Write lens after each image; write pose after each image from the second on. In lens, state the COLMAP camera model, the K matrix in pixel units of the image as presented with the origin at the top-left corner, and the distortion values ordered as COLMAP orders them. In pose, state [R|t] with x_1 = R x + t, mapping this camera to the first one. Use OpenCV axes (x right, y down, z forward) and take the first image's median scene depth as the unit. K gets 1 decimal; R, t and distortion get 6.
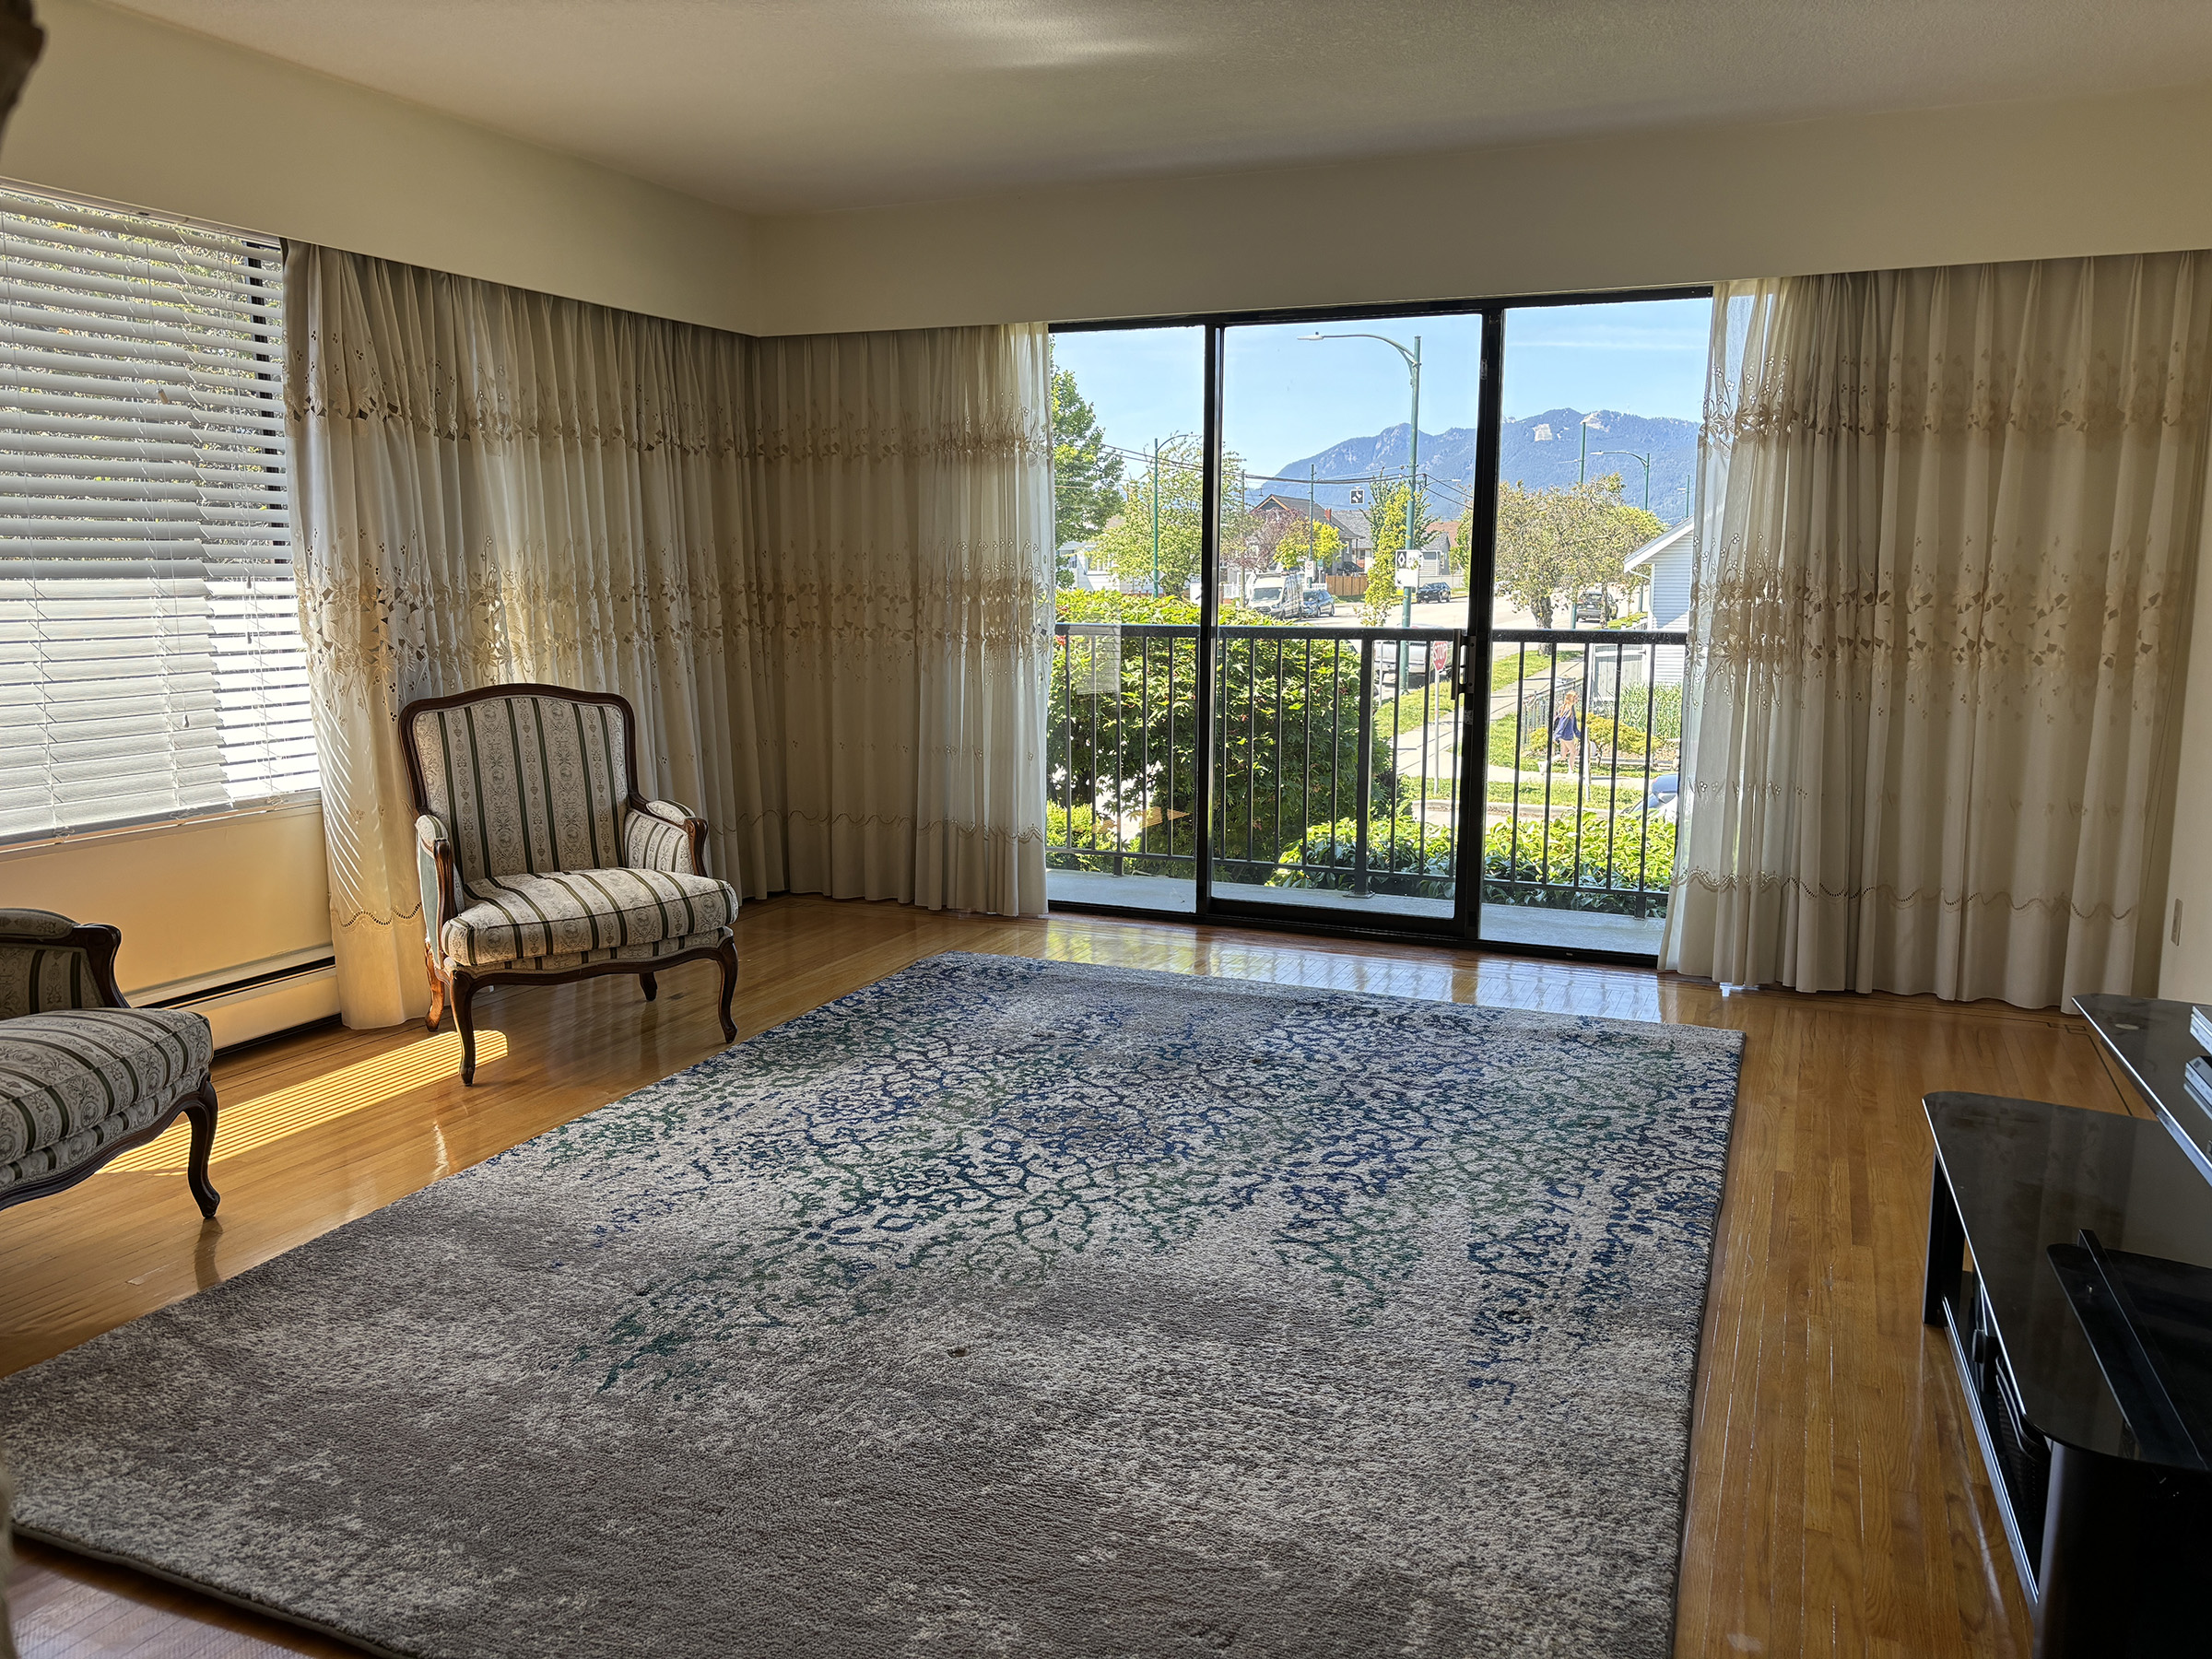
lens RADIAL K [[1664.4, 0, 1106.3], [0, 1664.4, 829.4], [0, 0, 1]] dist [0.030088, 0.000752]
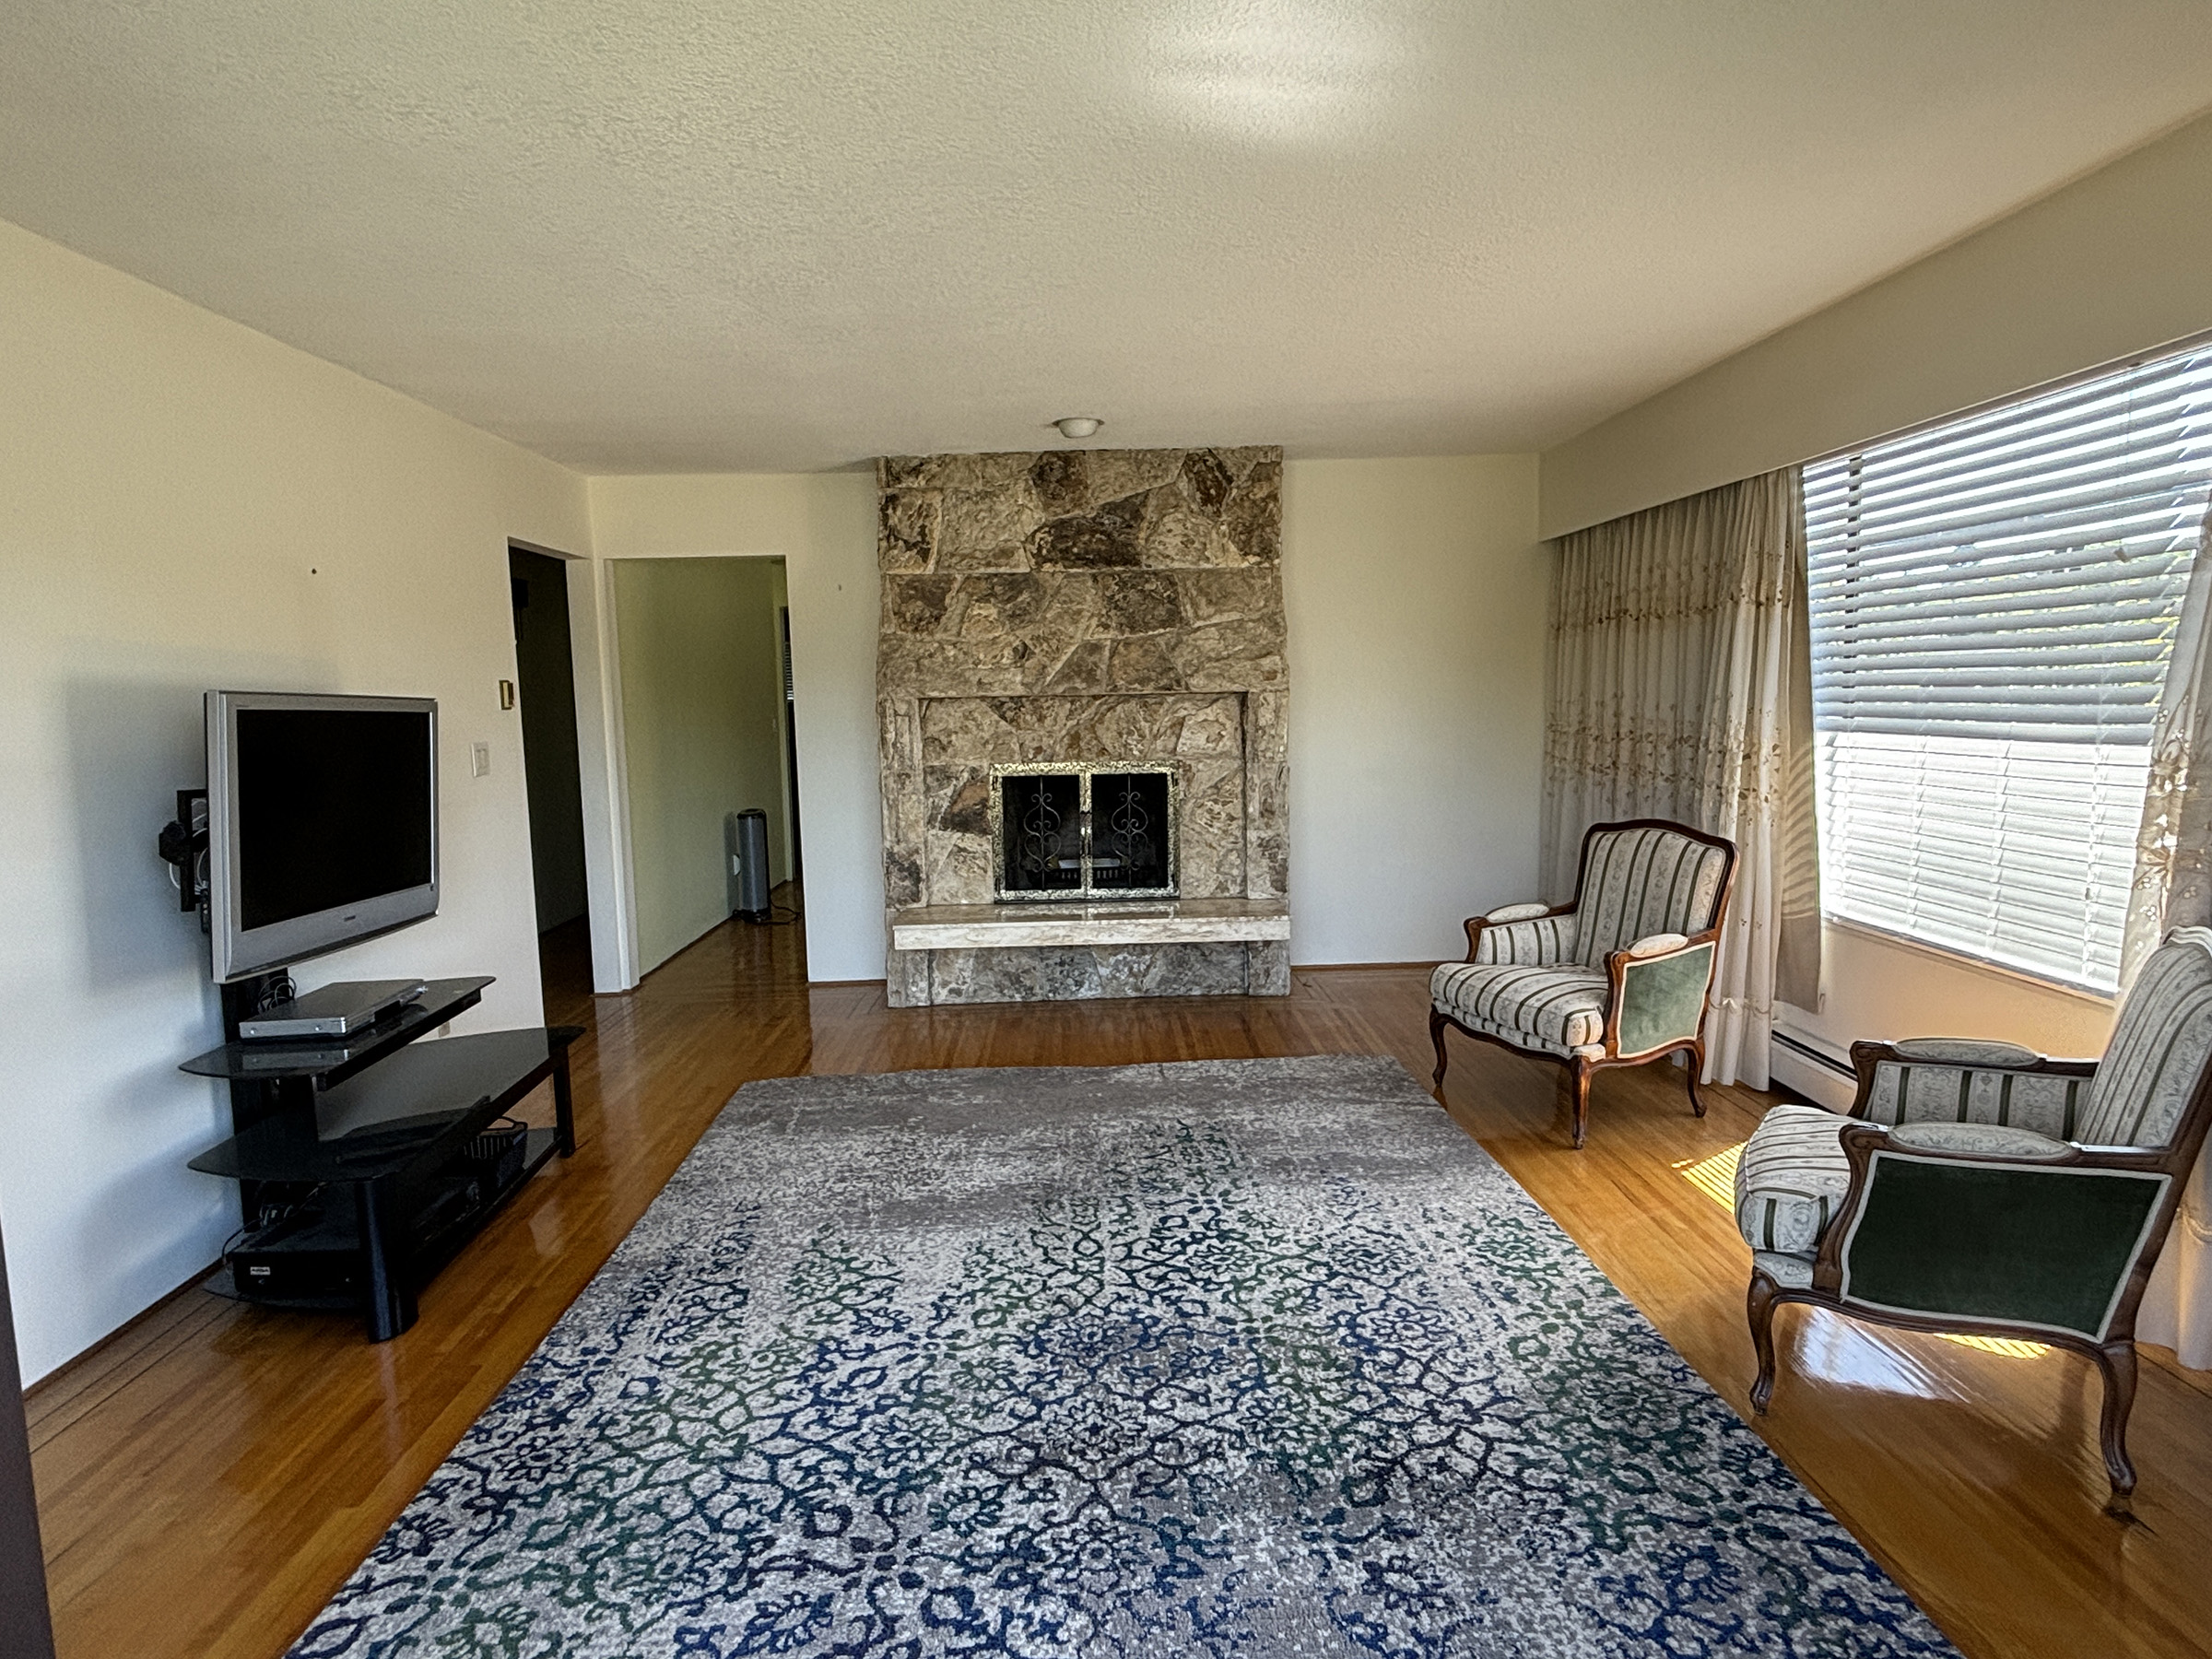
lens RADIAL K [[1222.7, 0, 1109.4], [0, 1222.7, 832.2], [0, 0, 1]] dist [-0.044972, -0.001211]
pose [[-0.908405, 0.065339, -0.412954, 0.285391], [-0.044852, 0.966783, 0.251632, -0.293403], [0.415678, 0.247106, -0.875300, 1.613329]]
